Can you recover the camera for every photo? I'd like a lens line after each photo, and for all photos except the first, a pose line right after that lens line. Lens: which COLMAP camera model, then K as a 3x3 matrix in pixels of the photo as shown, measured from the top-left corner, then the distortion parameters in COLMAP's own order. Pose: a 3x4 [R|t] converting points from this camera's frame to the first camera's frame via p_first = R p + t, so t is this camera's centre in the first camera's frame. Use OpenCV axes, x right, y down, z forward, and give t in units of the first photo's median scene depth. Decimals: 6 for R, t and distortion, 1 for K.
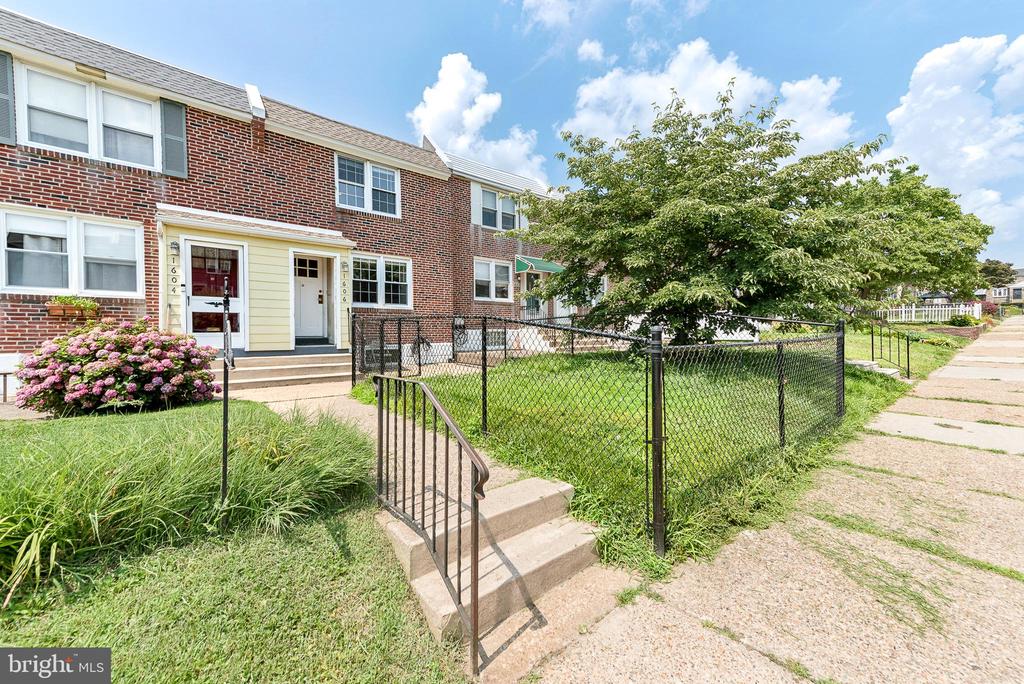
lens RADIAL K [[416.2, 0, 512.0], [0, 416.2, 342.0], [0, 0, 1]] dist [0.029715, -0.000304]
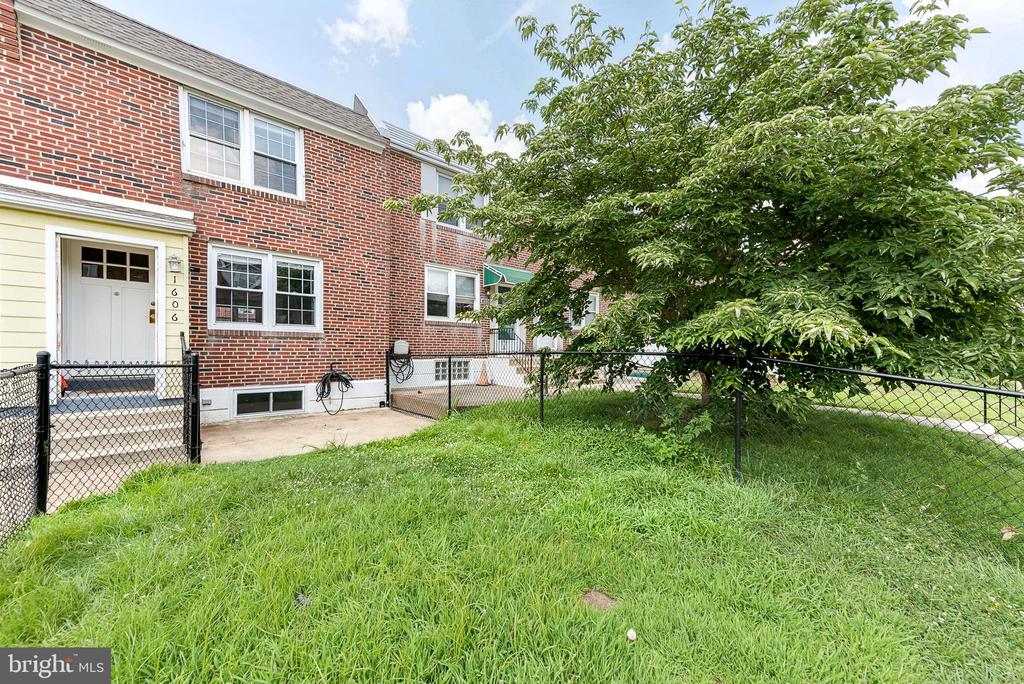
lens RADIAL K [[402.6, 0, 531.4], [0, 402.6, 353.4], [0, 0, 1]] dist [0.030985, 0.000090]
pose [[0.998256, 0.012678, 0.057654, 0.088964], [-0.012064, 0.999867, -0.010997, -0.050726], [-0.057786, 0.010282, 0.998276, 0.380760]]
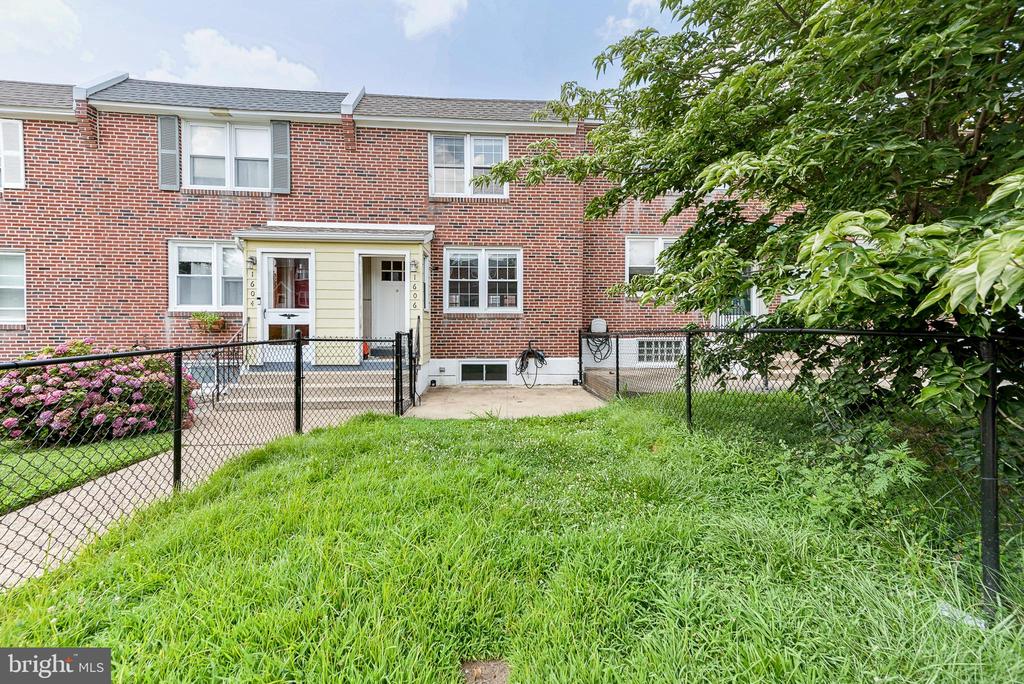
lens RADIAL K [[406.9, 0, 512.7], [0, 406.9, 332.6], [0, 0, 1]] dist [0.034725, -0.005506]
pose [[0.805697, 0.014146, -0.592159, 0.243306], [-0.017199, 0.999852, 0.000483, -0.053351], [0.592078, 0.009796, 0.805821, 0.479632]]
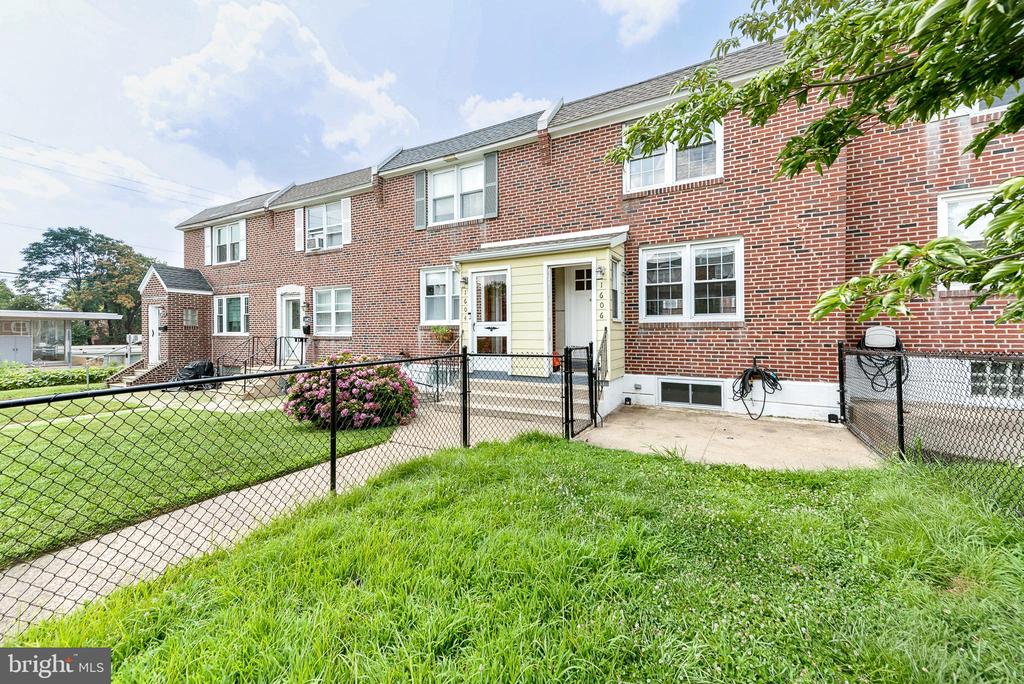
lens RADIAL K [[406.9, 0, 512.7], [0, 406.9, 332.6], [0, 0, 1]] dist [0.034725, -0.005506]
pose [[0.362023, 0.003001, -0.932164, 0.239442], [-0.016848, 0.999853, -0.003325, -0.068078], [0.932017, 0.016909, 0.362020, 0.601382]]
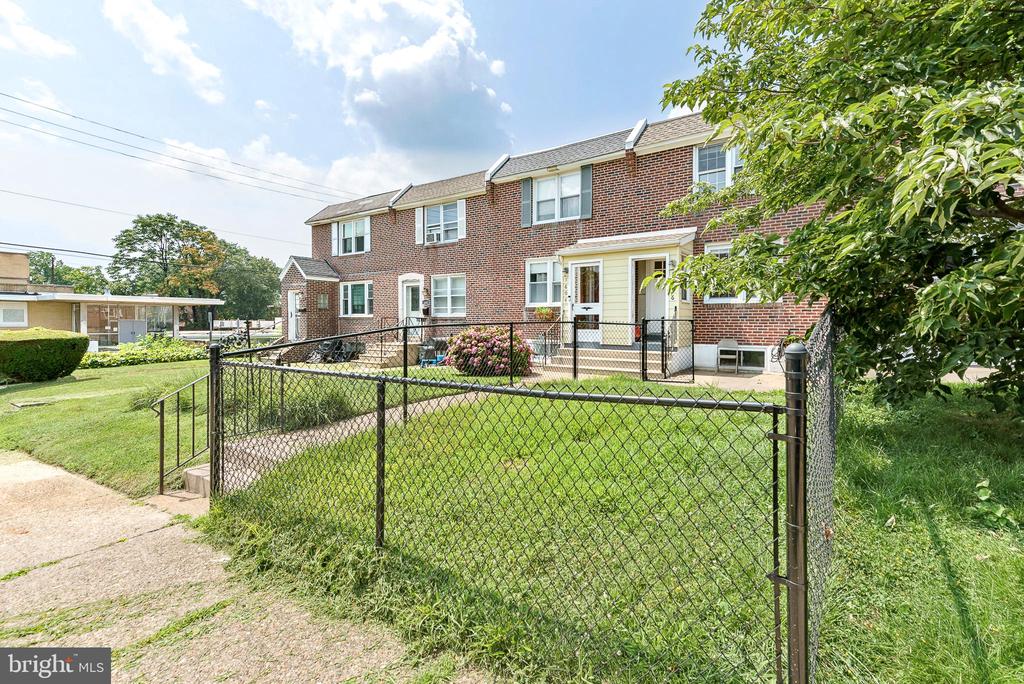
lens RADIAL K [[438.7, 0, 562.2], [0, 438.7, 343.8], [0, 0, 1]] dist [0.001574, 0.000039]
pose [[0.290934, 0.054676, -0.955180, 0.549235], [-0.022738, 0.998479, 0.050229, -0.039873], [0.956473, 0.007105, 0.291734, 0.456888]]
